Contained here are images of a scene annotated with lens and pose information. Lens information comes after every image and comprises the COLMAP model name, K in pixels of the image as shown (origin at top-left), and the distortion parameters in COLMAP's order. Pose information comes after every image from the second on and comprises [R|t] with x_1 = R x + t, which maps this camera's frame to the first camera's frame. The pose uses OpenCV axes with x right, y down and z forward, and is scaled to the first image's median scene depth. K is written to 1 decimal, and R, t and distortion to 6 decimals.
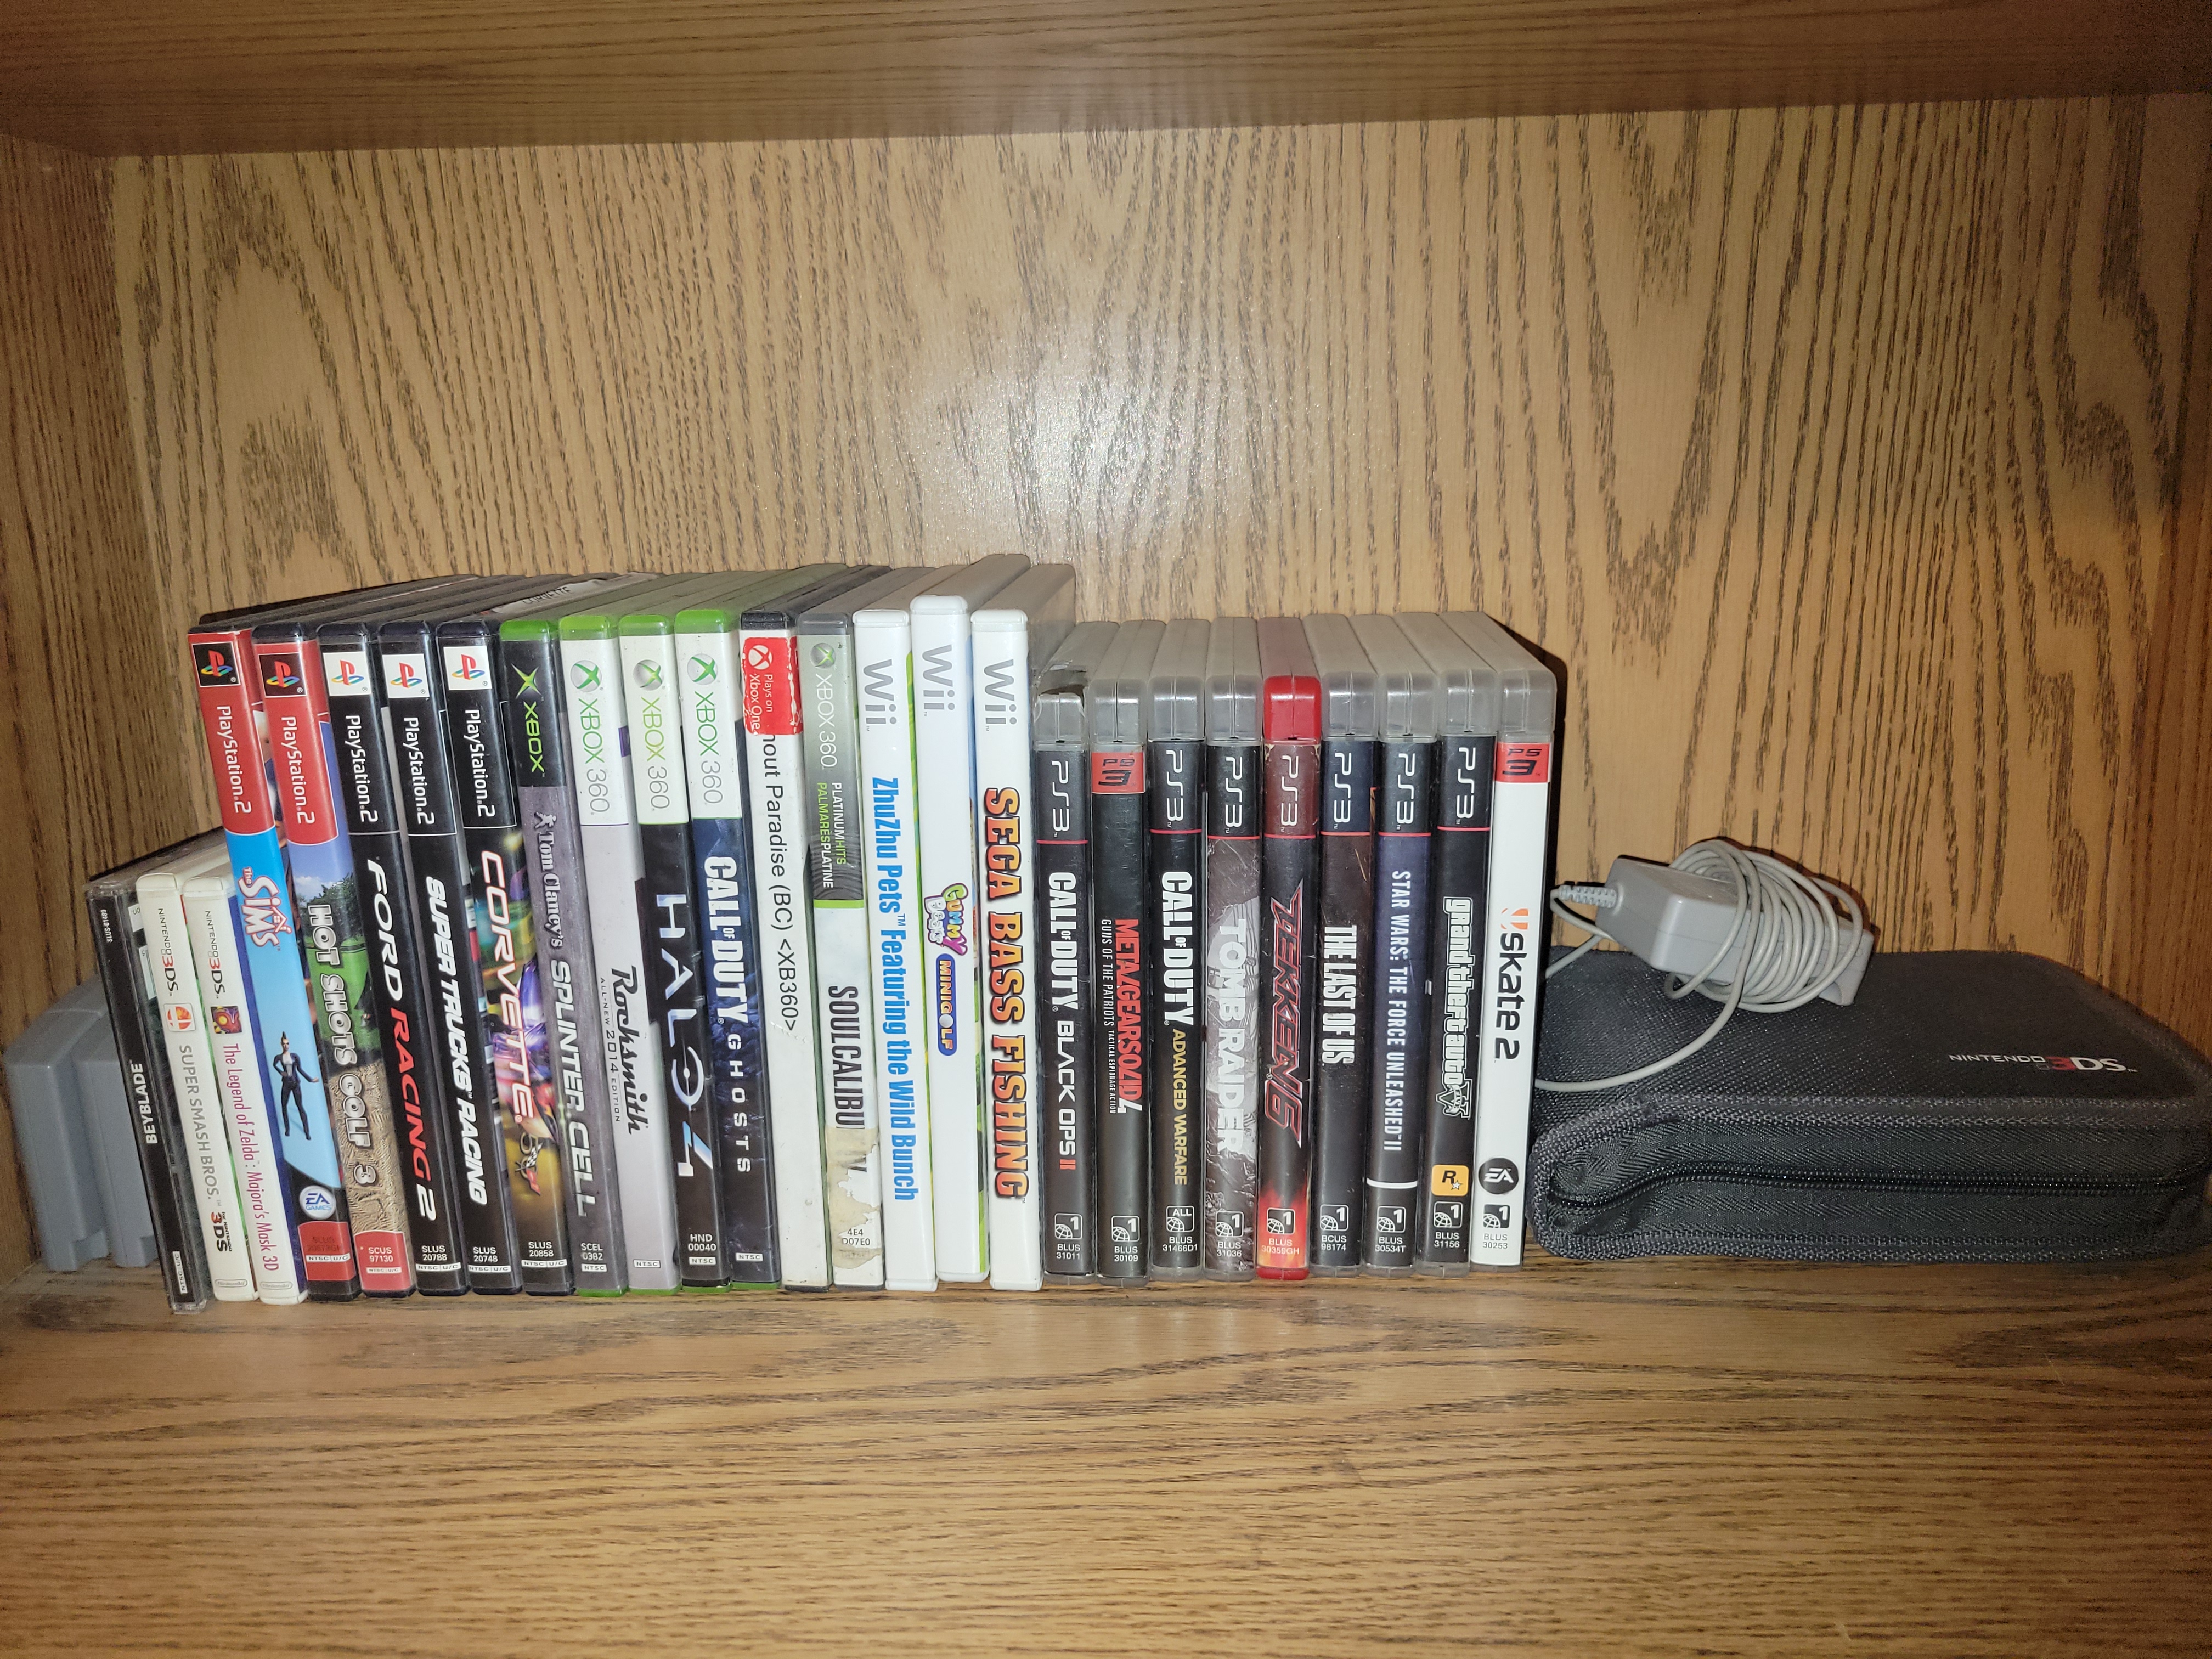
lens RADIAL K [[1675.8, 0, 1099.1], [0, 1675.8, 824.4], [0, 0, 1]] dist [0.016666, -0.007627]
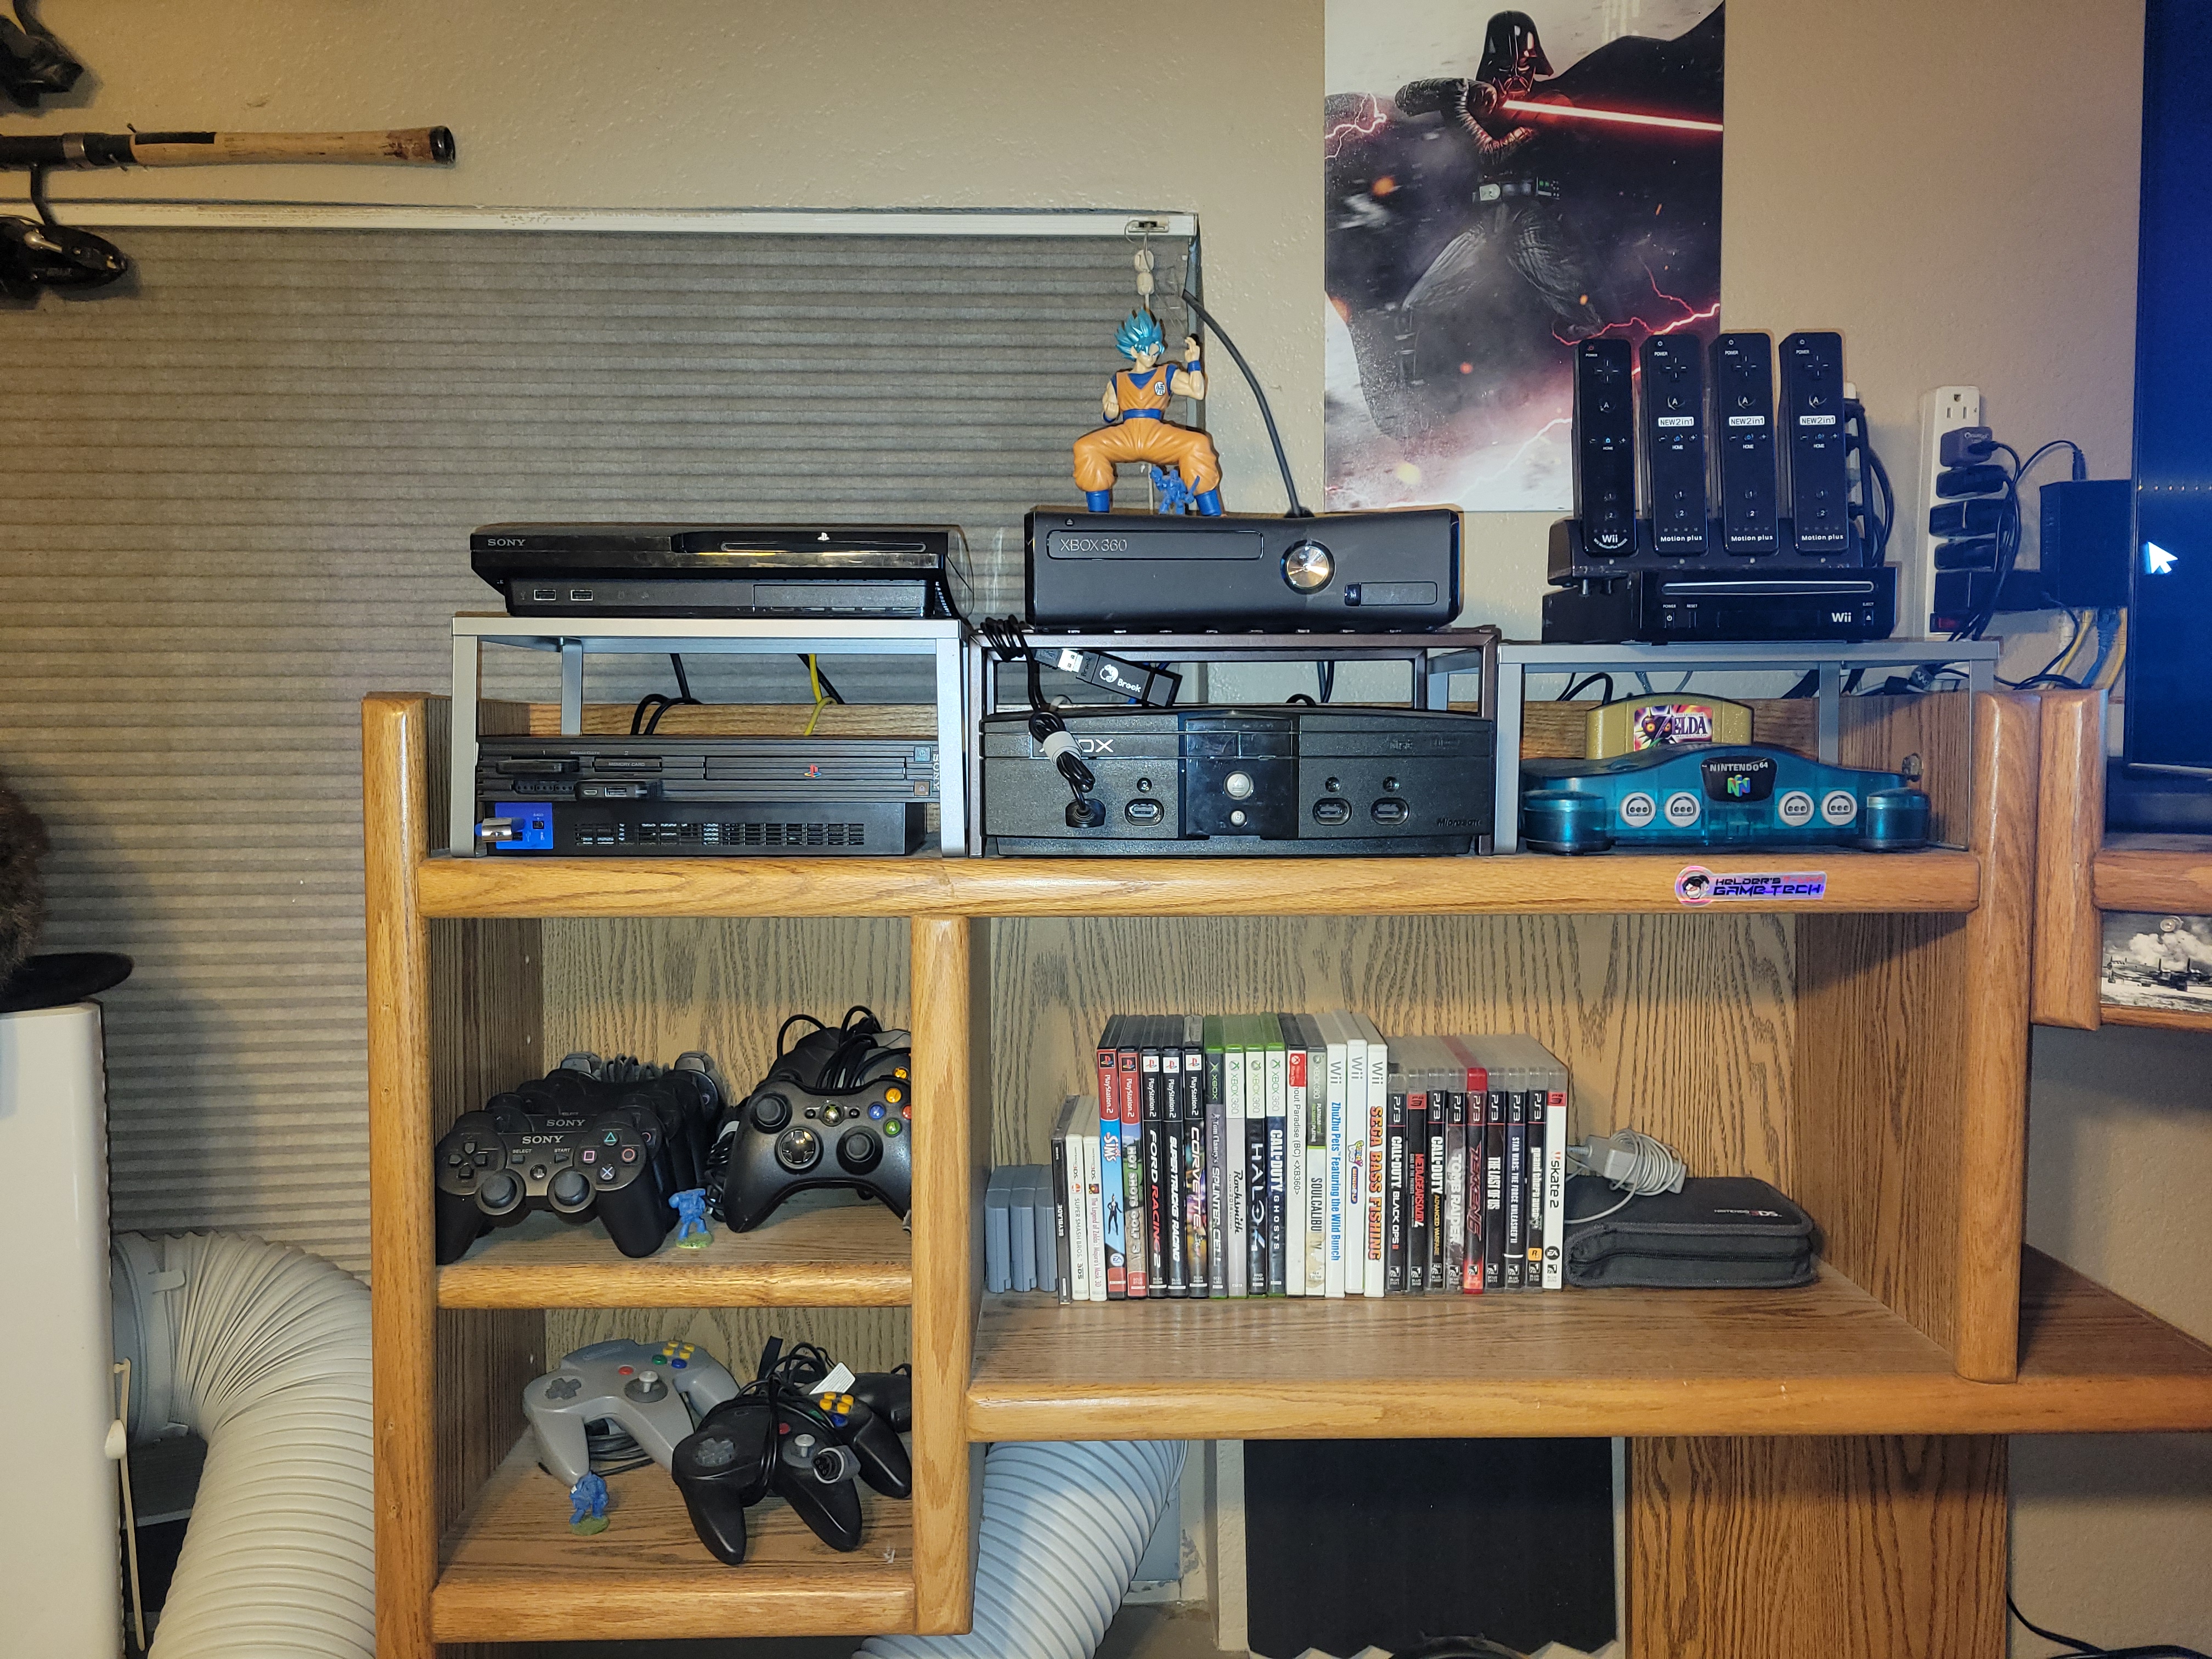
lens RADIAL K [[1685.7, 0, 1100.9], [0, 1685.7, 827.8], [0, 0, 1]] dist [0.039636, -0.000730]
pose [[0.998948, 0.015145, 0.043291, -0.631060], [-0.007567, 0.985396, -0.170110, 0.003538], [-0.045235, 0.169603, 0.984474, -1.812626]]
